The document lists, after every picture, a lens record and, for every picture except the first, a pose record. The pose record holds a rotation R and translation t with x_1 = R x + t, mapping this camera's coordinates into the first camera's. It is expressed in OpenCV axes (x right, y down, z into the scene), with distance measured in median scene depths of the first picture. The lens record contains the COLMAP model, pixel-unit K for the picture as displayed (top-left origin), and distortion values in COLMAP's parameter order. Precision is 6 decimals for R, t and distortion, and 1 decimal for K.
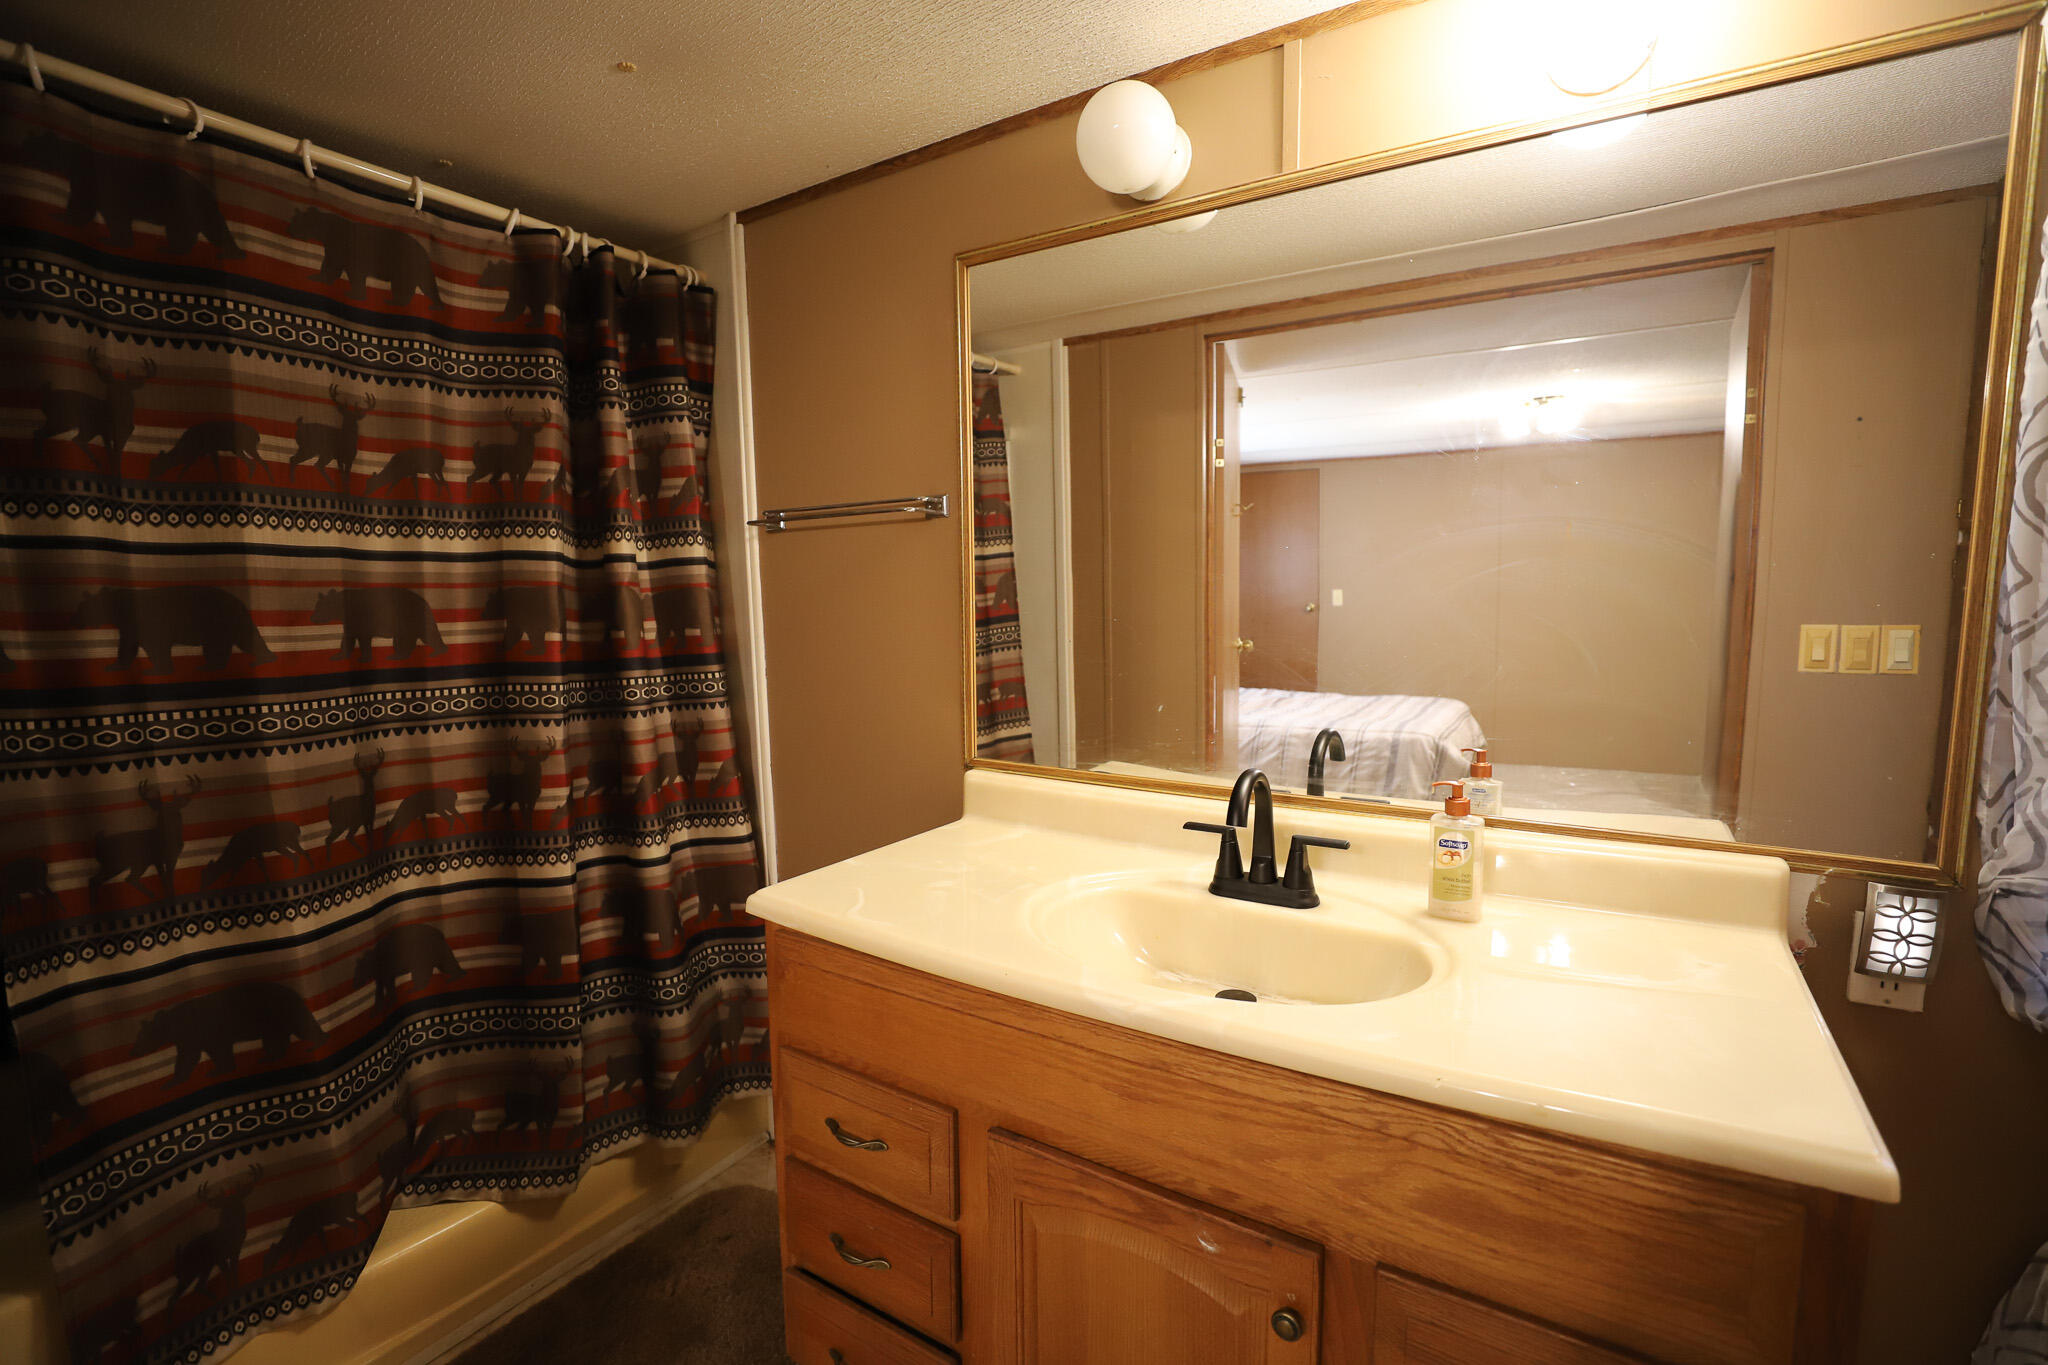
lens RADIAL K [[963.2, 0, 1026.4], [0, 963.2, 685.8], [0, 0, 1]] dist [-0.050358, 0.013171]
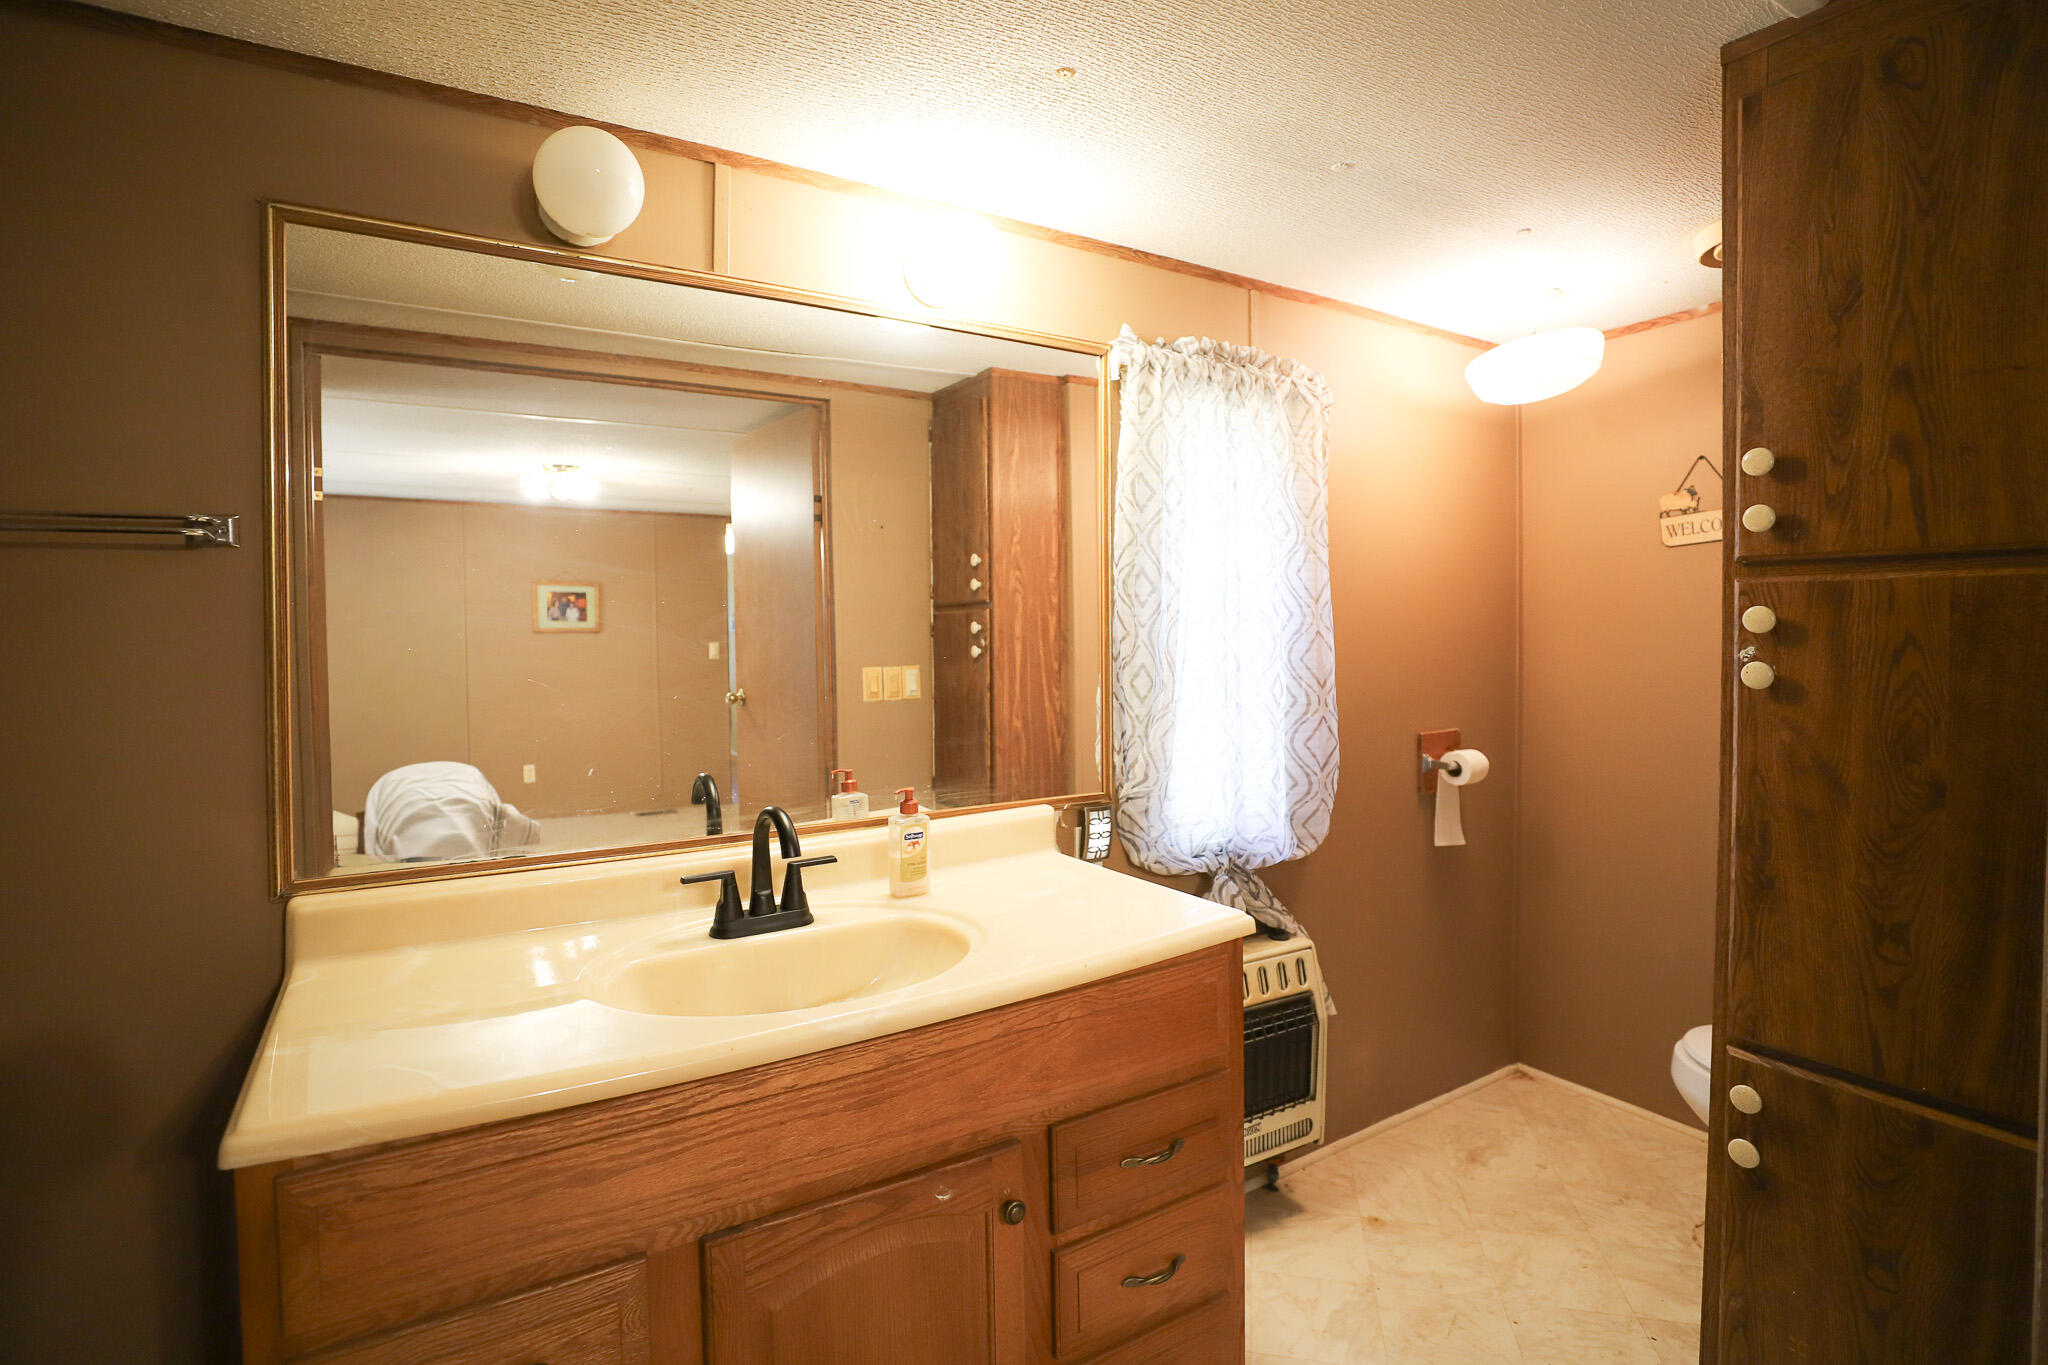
lens RADIAL K [[959.2, 0, 1063.9], [0, 959.2, 628.5], [0, 0, 1]] dist [-0.044673, 0.000068]
pose [[0.400747, 0.011628, 0.916115, -0.610905], [0.100029, 0.993387, -0.056366, -0.019902], [-0.910712, 0.114226, 0.396934, 0.236555]]
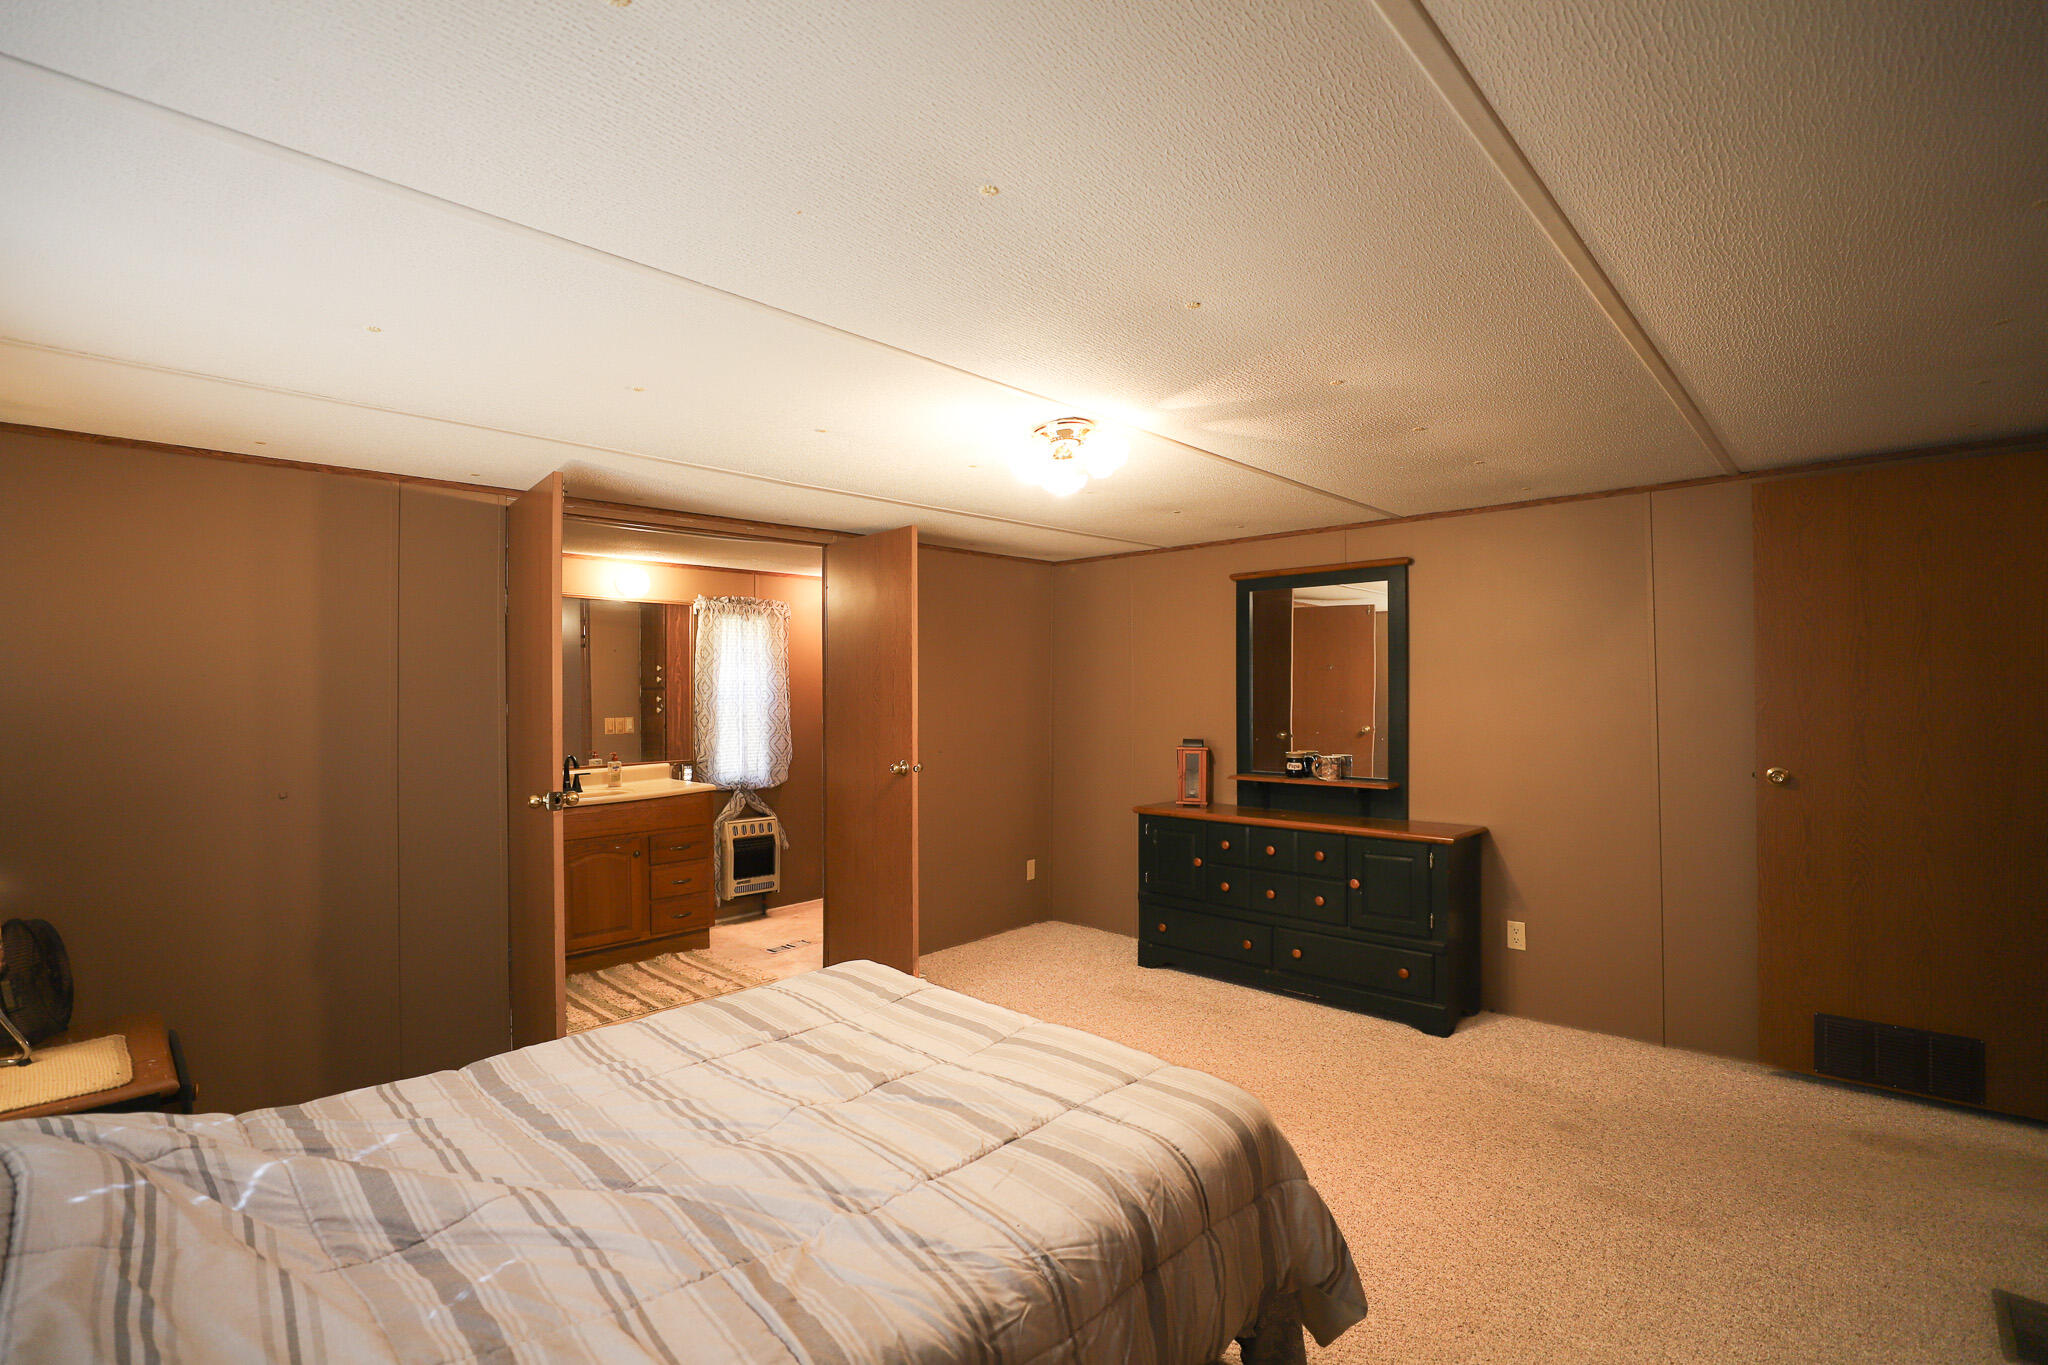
lens RADIAL K [[938.2, 0, 1024.0], [0, 938.2, 682.5], [0, 0, 1]] dist [-0.050163, 0.012191]
pose [[0.211623, 0.021545, 0.977114, -2.828747], [0.104644, 0.993510, -0.044571, 0.148814], [-0.971733, 0.111682, 0.207995, -1.447888]]
